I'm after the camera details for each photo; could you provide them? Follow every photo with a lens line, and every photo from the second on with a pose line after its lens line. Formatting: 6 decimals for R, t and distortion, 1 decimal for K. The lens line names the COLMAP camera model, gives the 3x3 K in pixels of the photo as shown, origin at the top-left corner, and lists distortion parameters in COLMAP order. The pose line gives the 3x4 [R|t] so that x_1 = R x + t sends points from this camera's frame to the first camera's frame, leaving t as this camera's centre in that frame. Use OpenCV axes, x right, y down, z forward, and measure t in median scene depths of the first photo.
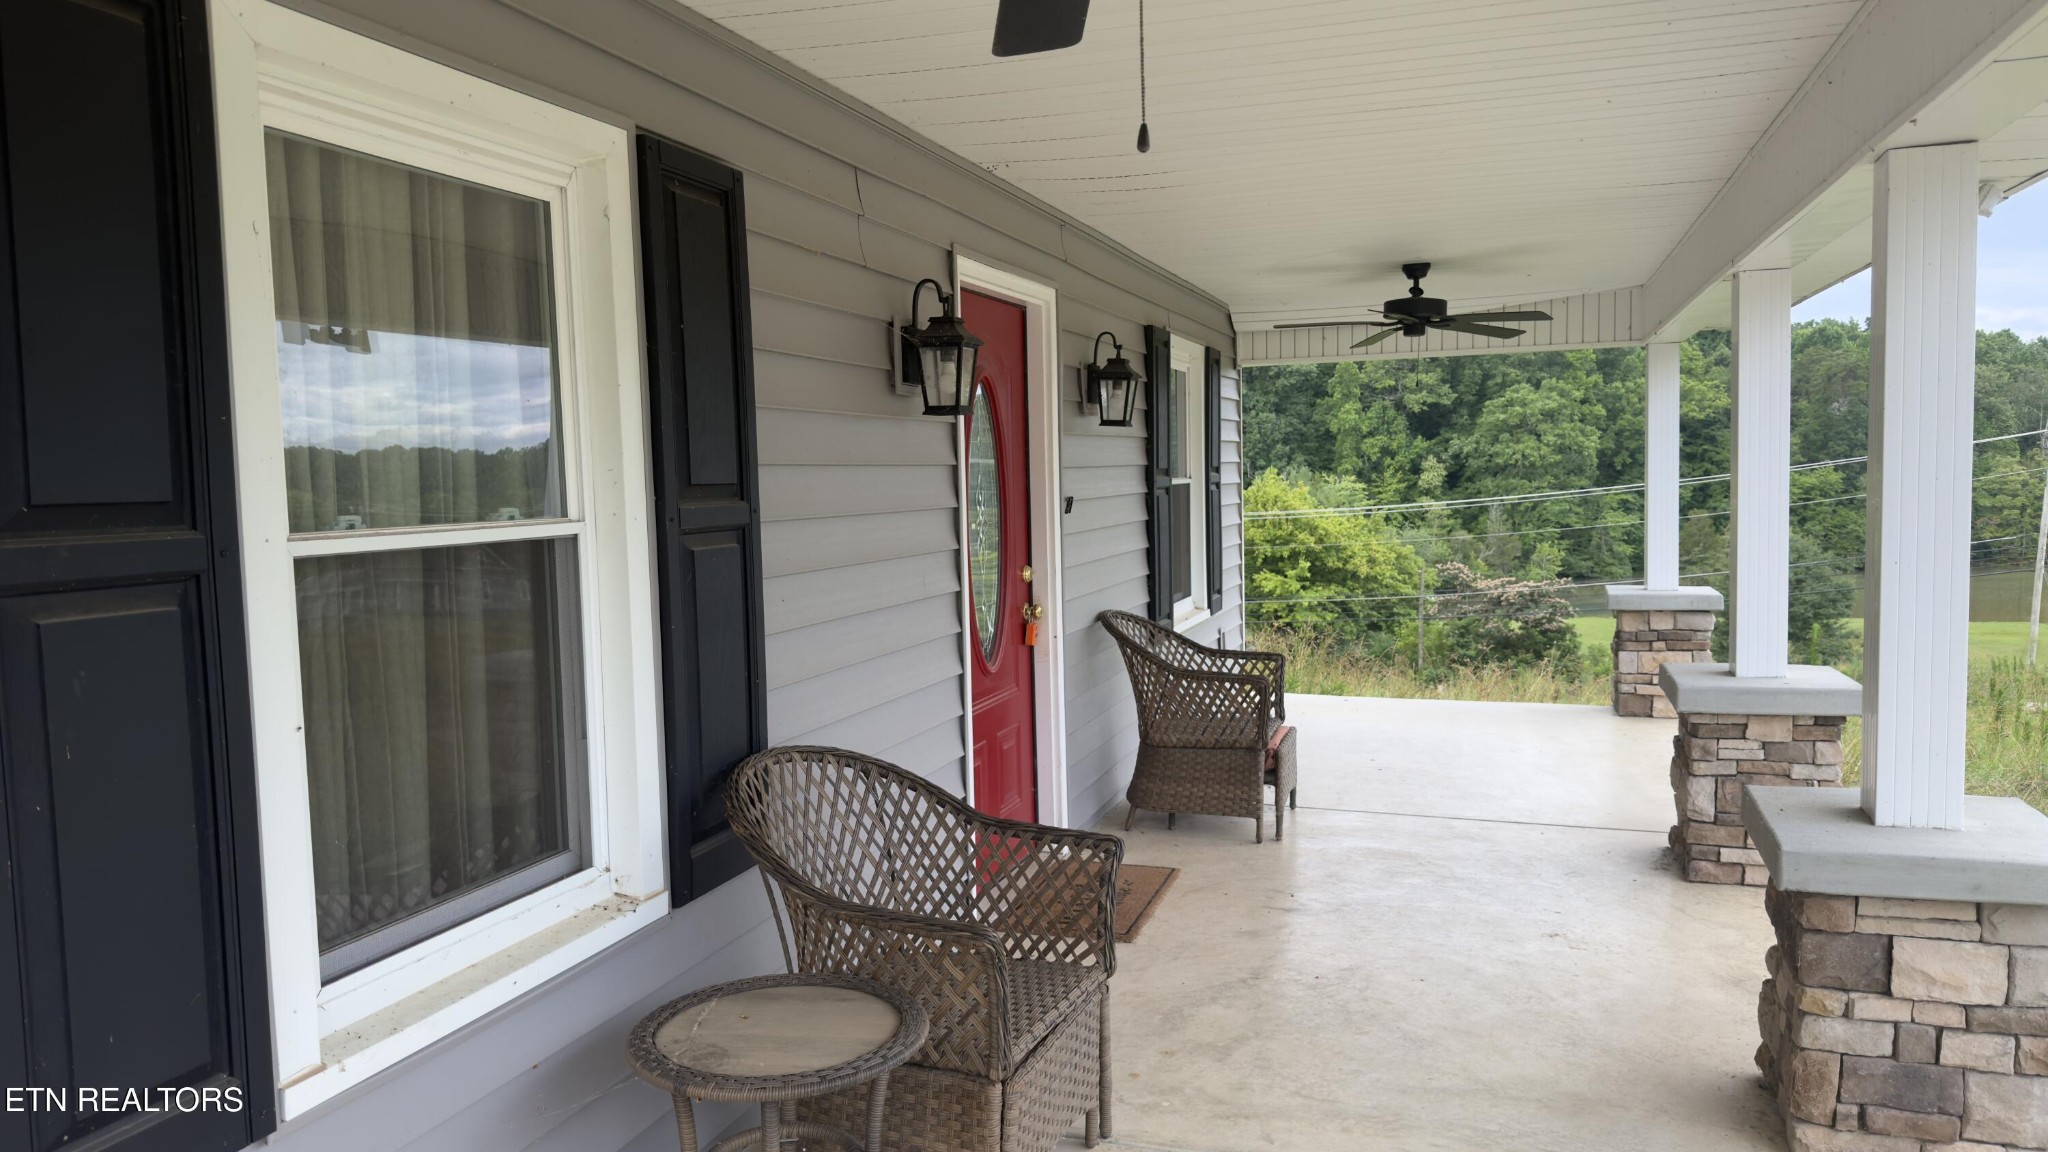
lens RADIAL K [[1443.9, 0, 1028.6], [0, 1443.9, 568.8], [0, 0, 1]] dist [0.026779, -0.040221]
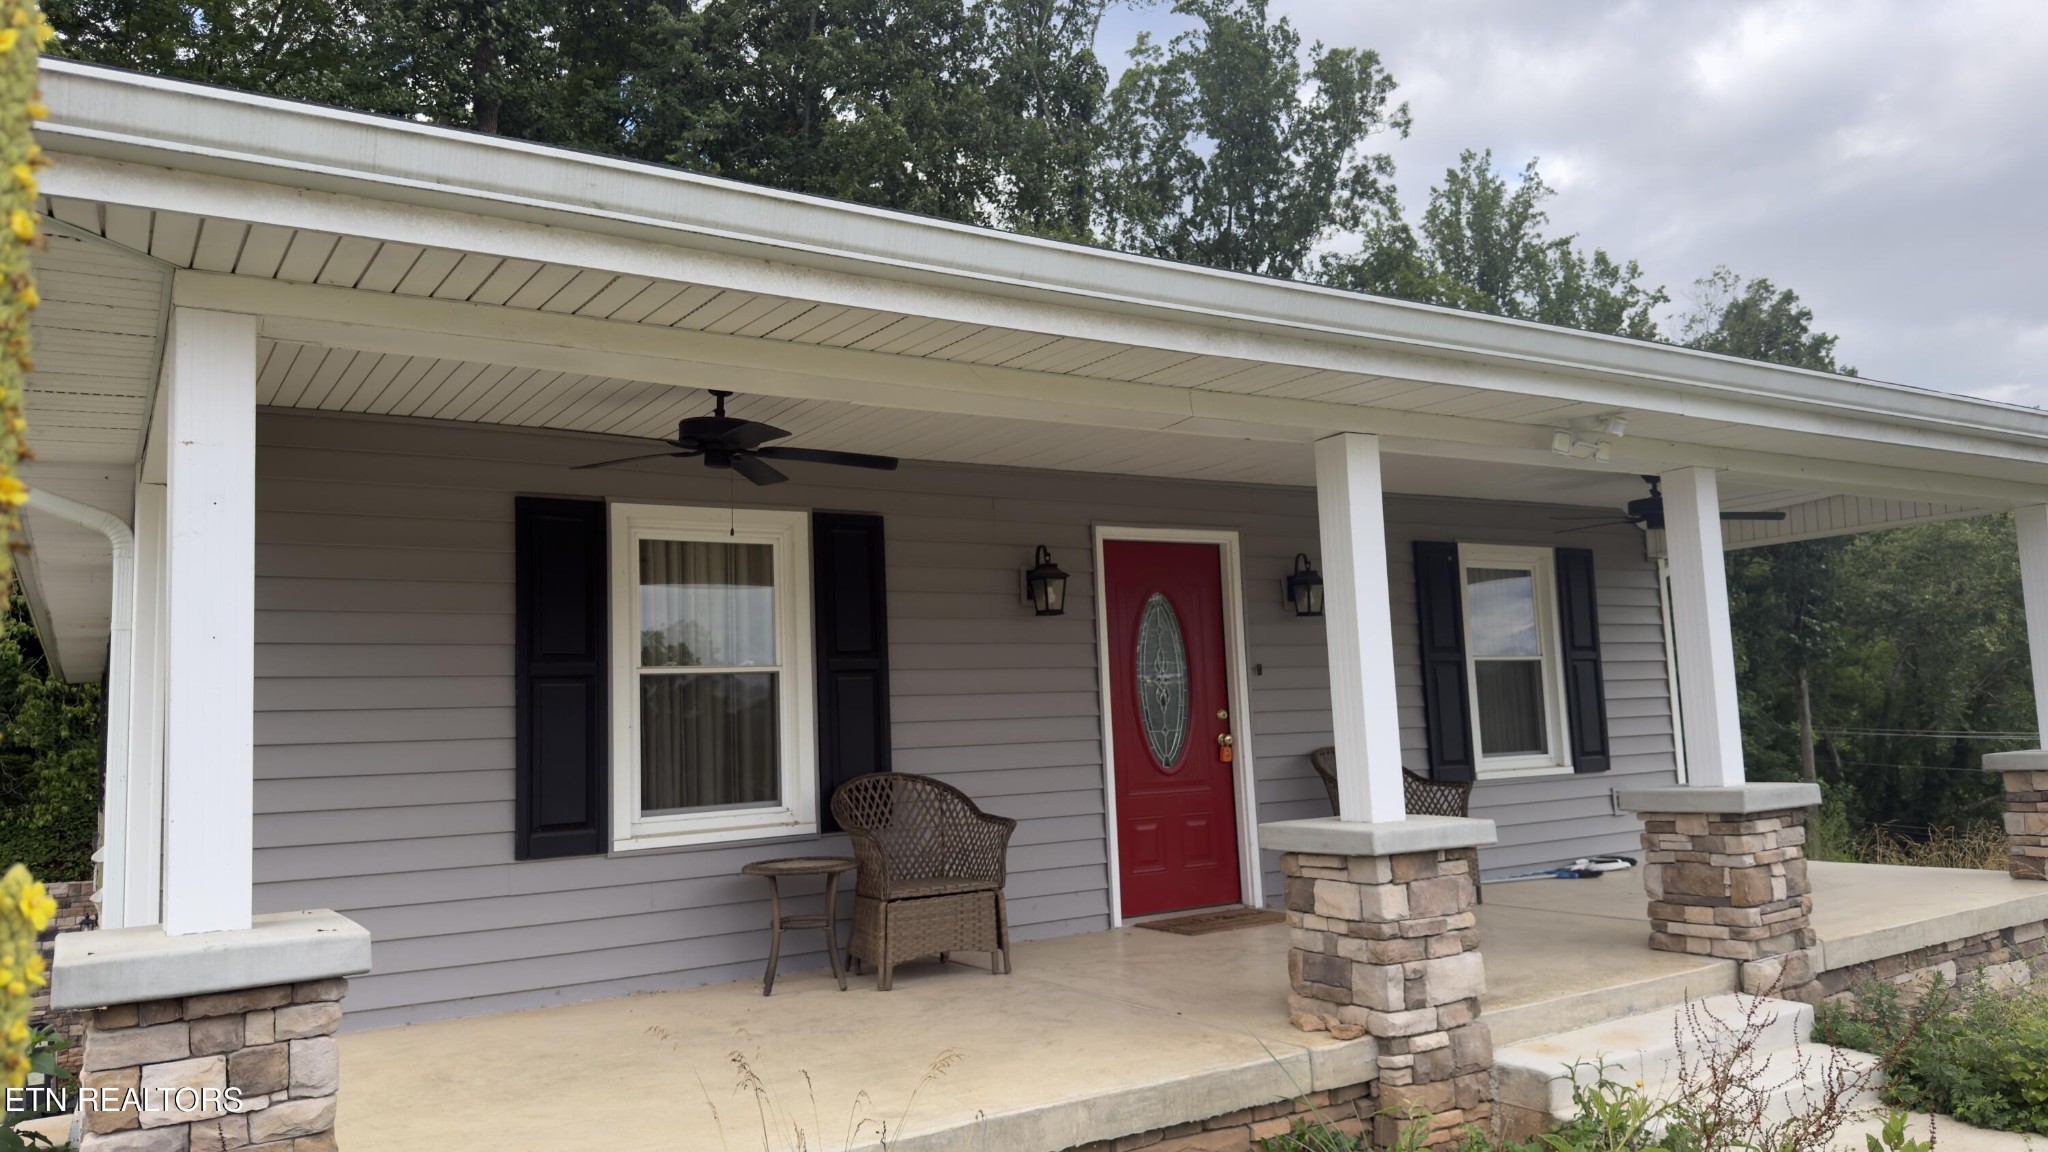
lens RADIAL K [[1443.9, 0, 1010.5], [0, 1443.9, 561.1], [0, 0, 1]] dist [0.026779, -0.040221]
pose [[0.774620, -0.081694, -0.627128, 1.345838], [-0.020509, 0.987855, -0.154017, 0.140248], [0.632094, 0.132167, 0.763537, -0.582295]]
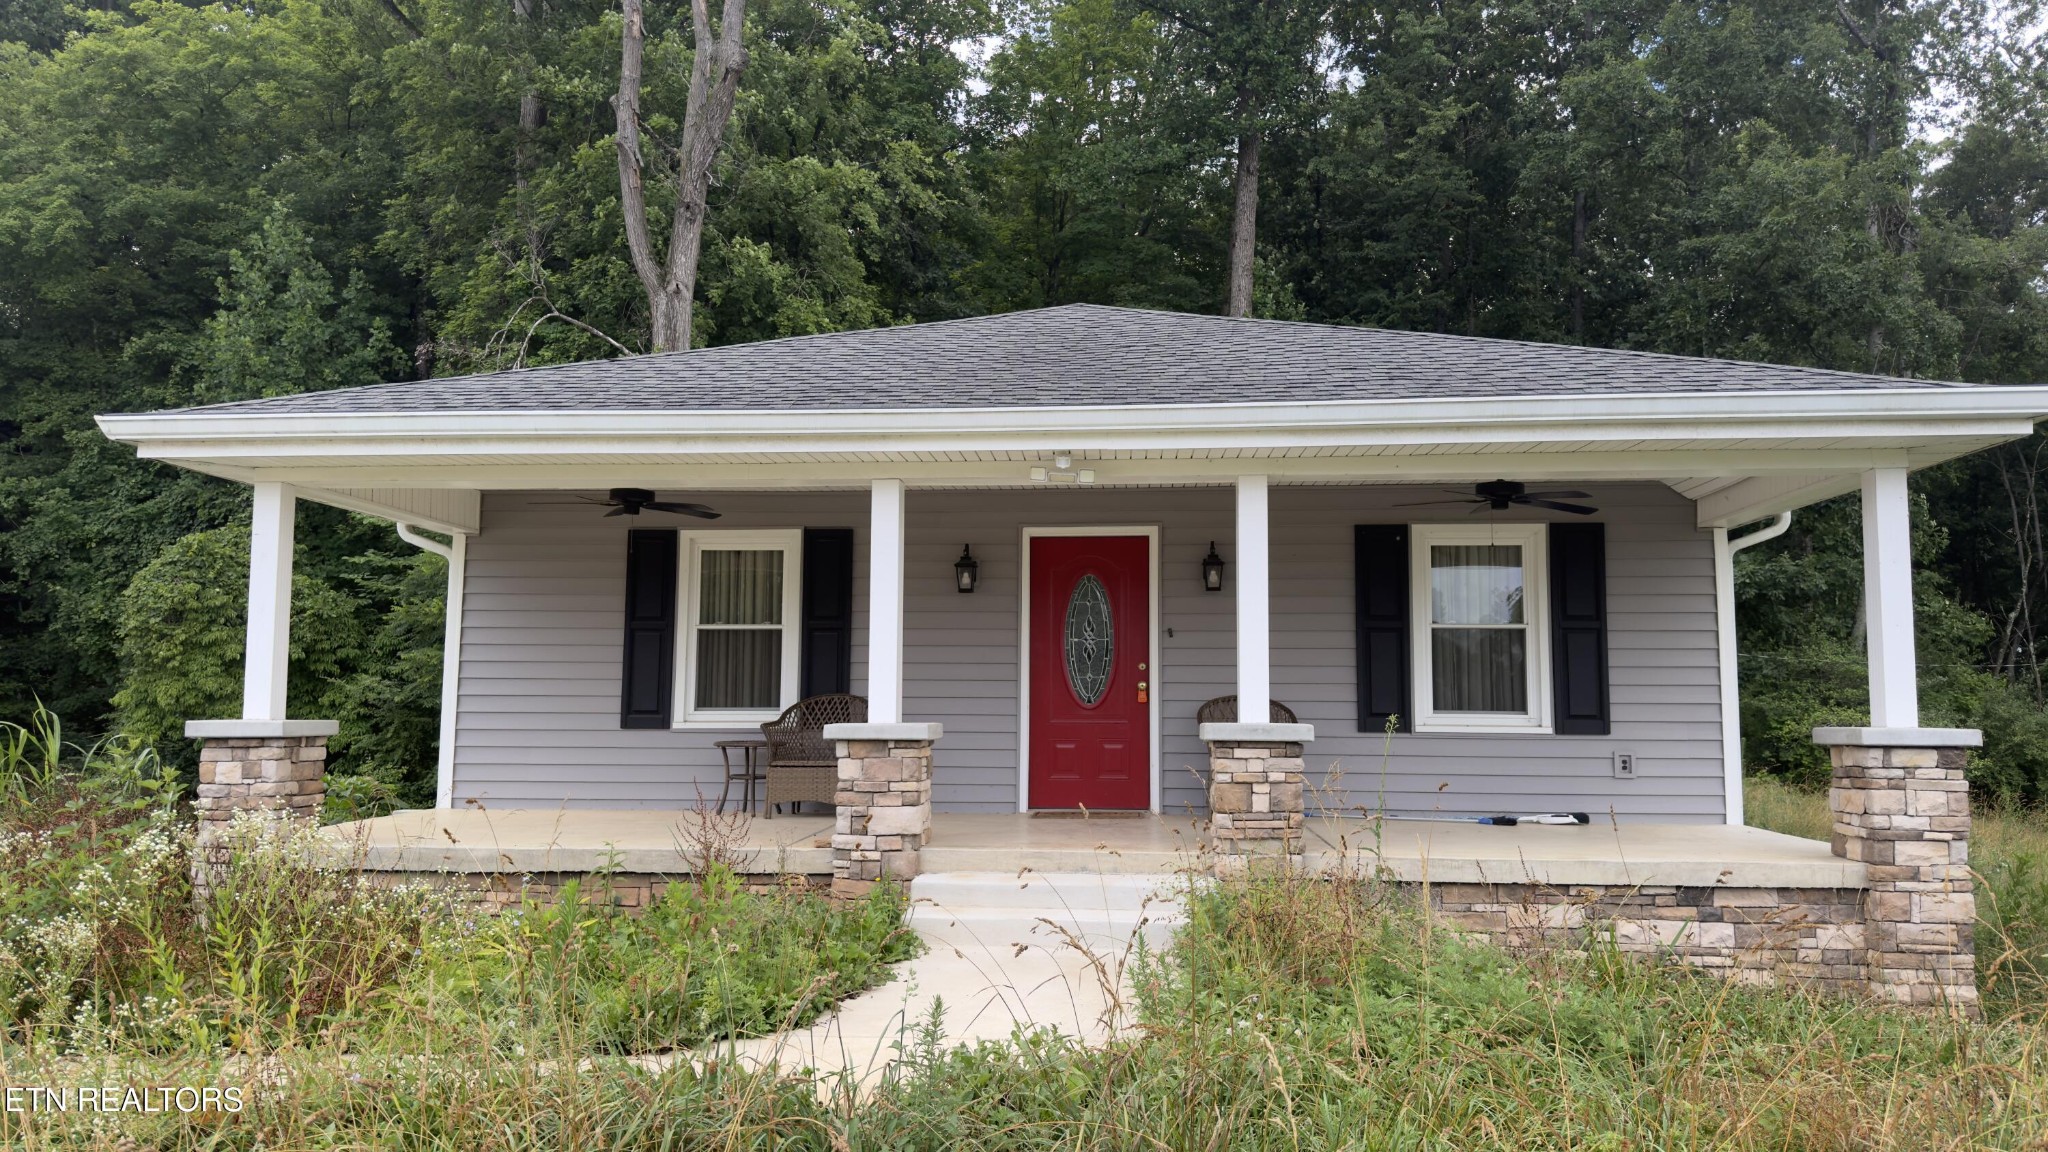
lens RADIAL K [[1443.9, 0, 1033.5], [0, 1443.9, 579.1], [0, 0, 1]] dist [0.026779, -0.040221]
pose [[0.256213, -0.064808, -0.964445, 3.206187], [-0.077795, 0.993131, -0.087402, 0.118390], [0.963485, 0.097423, 0.249412, 0.553165]]
